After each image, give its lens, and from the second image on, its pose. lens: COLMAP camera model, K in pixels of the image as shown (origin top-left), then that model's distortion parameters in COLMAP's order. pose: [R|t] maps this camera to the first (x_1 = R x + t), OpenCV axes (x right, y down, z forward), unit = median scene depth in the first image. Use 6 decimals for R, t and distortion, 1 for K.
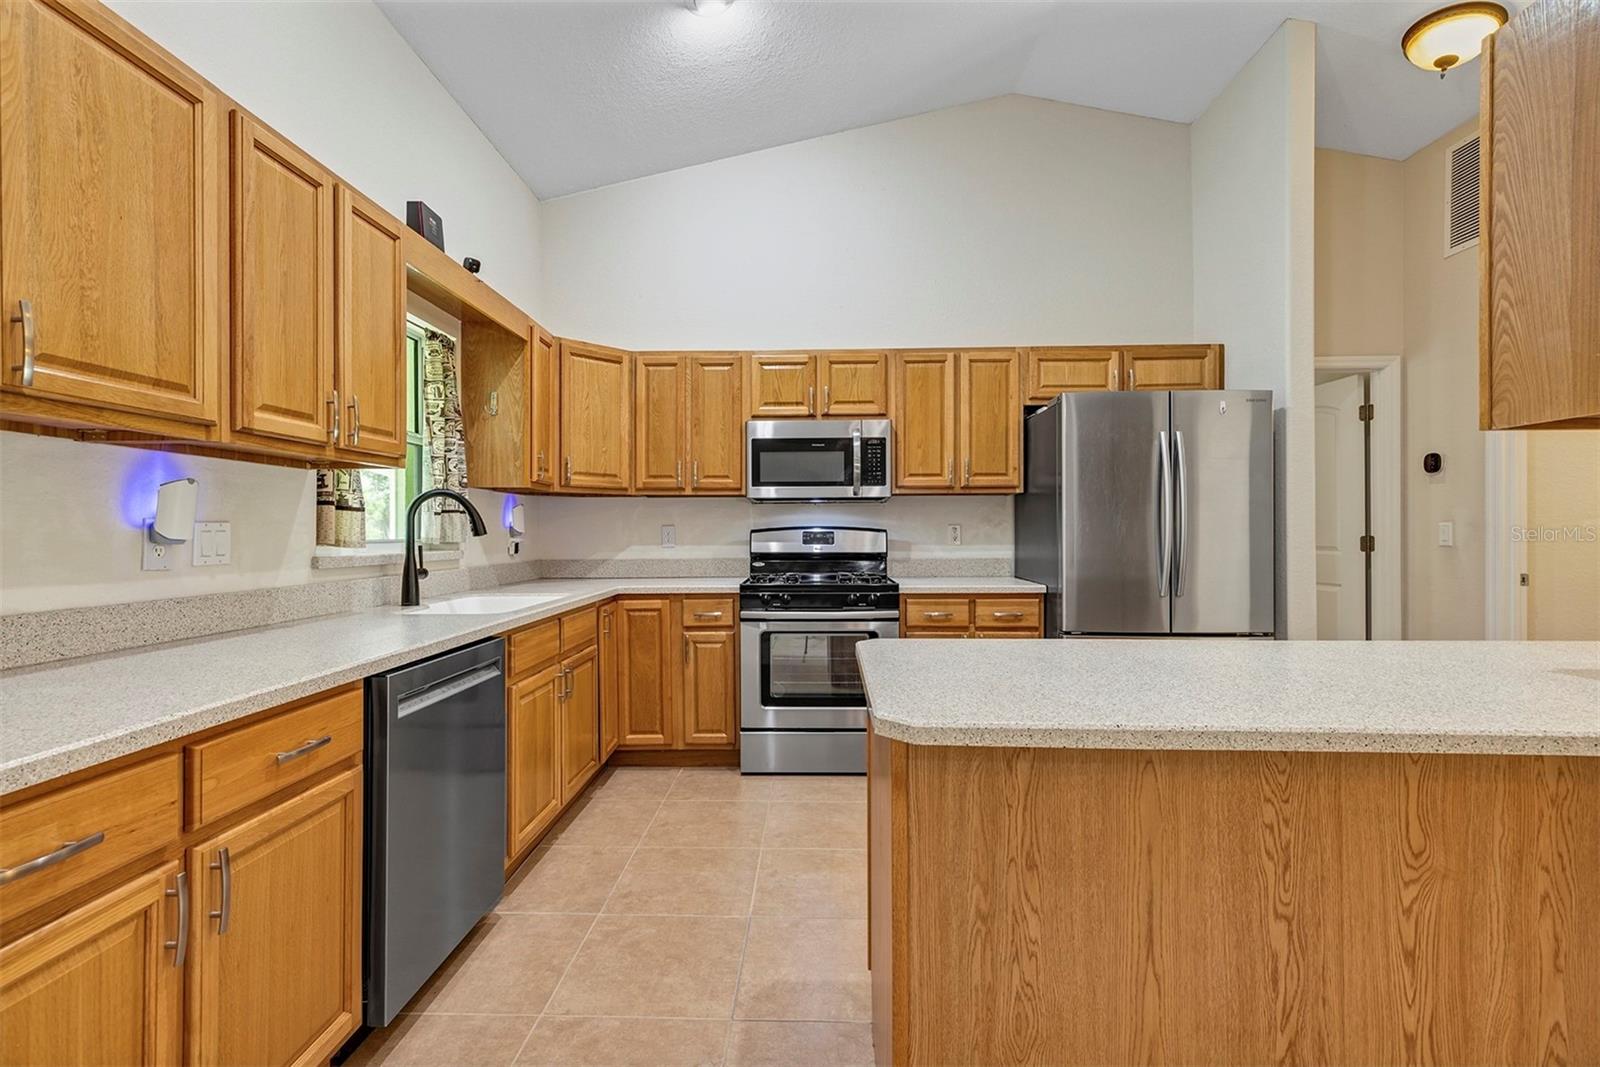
lens RADIAL K [[731.8, 0, 798.0], [0, 731.8, 527.1], [0, 0, 1]] dist [0.011519, -0.001412]
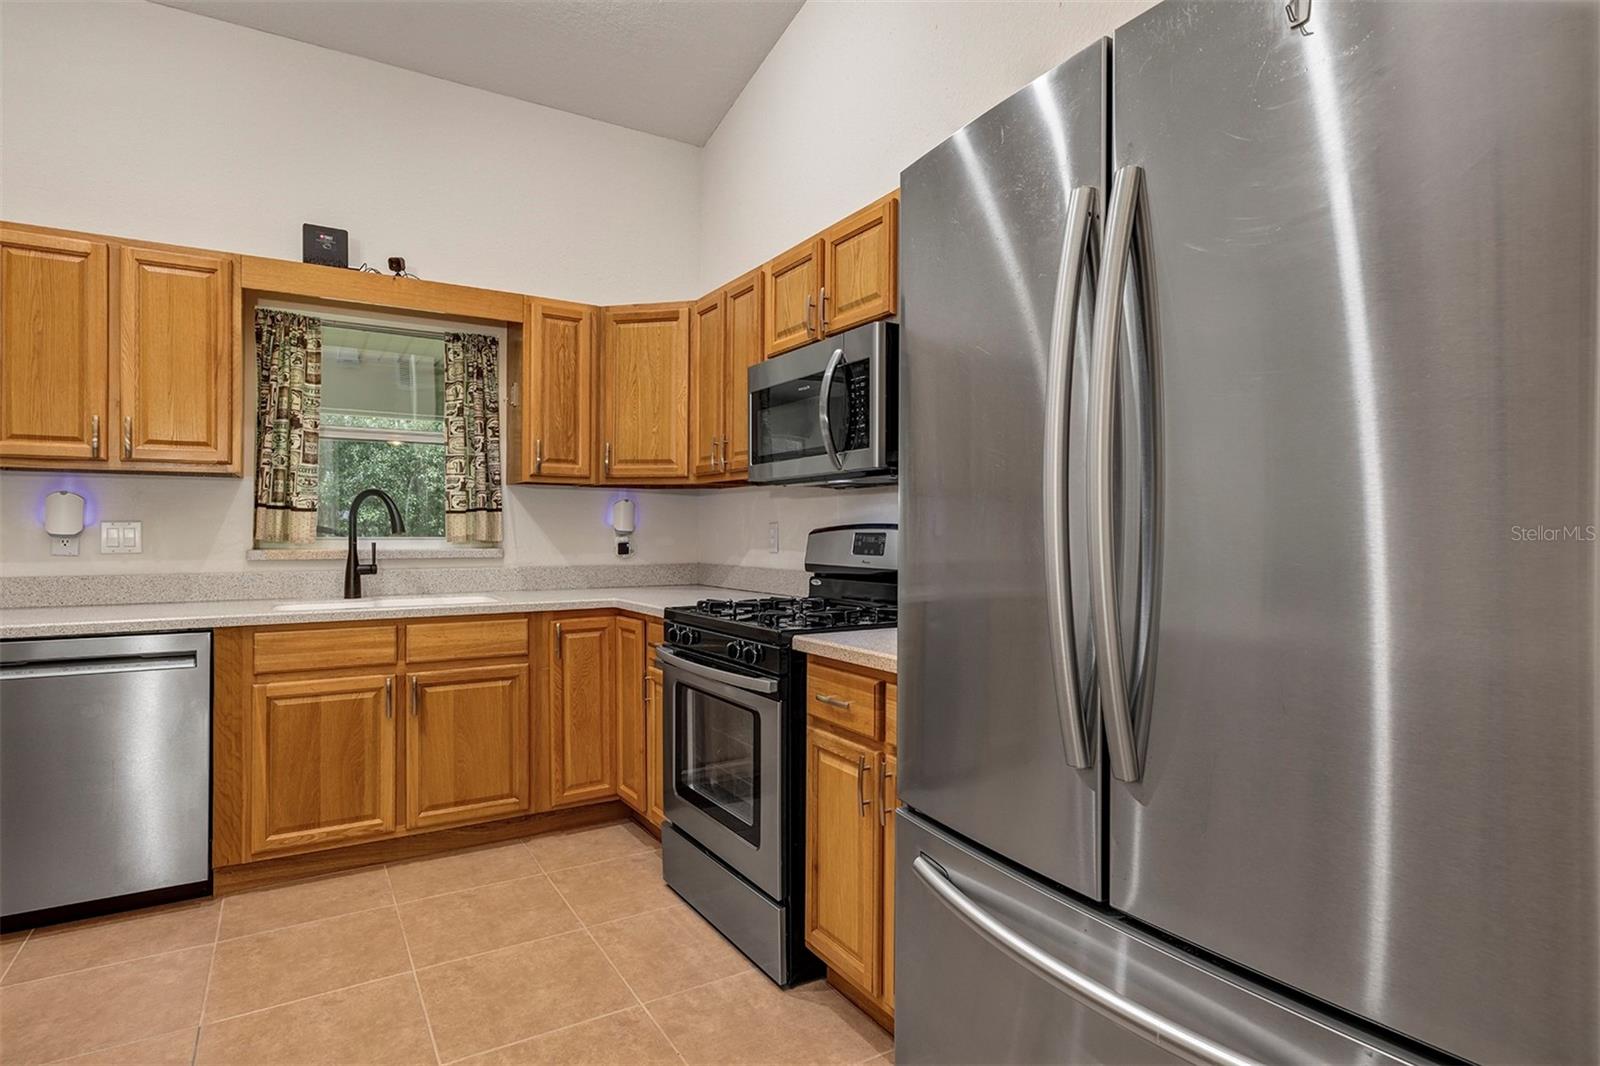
lens RADIAL K [[849.6, 0, 798.6], [0, 849.6, 525.1], [0, 0, 1]] dist [0.010330, -0.000815]
pose [[0.535112, -0.000604, -0.844781, 0.765235], [0.000455, 1.000000, -0.000427, 0.000602], [0.844781, -0.000155, 0.535112, 0.772999]]
